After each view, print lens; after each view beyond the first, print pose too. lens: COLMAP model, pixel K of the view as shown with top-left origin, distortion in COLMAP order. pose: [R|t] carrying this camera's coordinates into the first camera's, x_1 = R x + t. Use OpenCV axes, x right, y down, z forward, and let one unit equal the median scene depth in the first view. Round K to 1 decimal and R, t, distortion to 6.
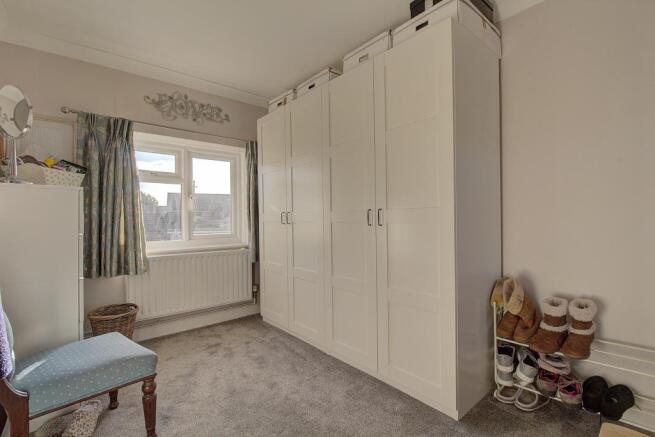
lens RADIAL K [[302.3, 0, 330.0], [0, 302.3, 219.9], [0, 0, 1]] dist [-0.002876, 0.000214]
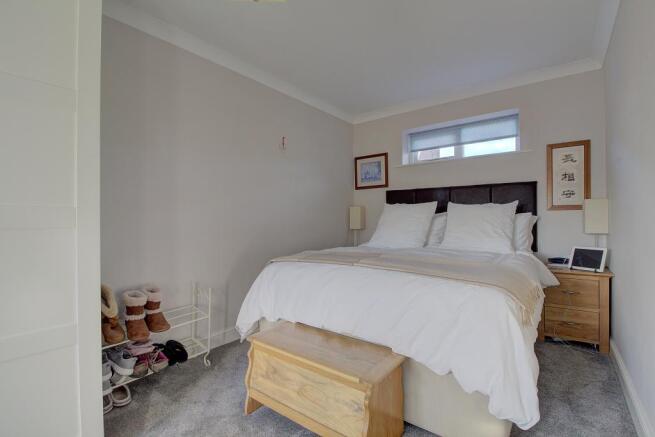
lens RADIAL K [[302.3, 0, 330.0], [0, 302.3, 219.9], [0, 0, 1]] dist [-0.002876, 0.000214]
pose [[-0.199719, 0.010223, 0.979800, -0.536437], [0.006906, 0.999935, -0.009025, 0.009447], [-0.979829, 0.004964, -0.199777, 0.533236]]
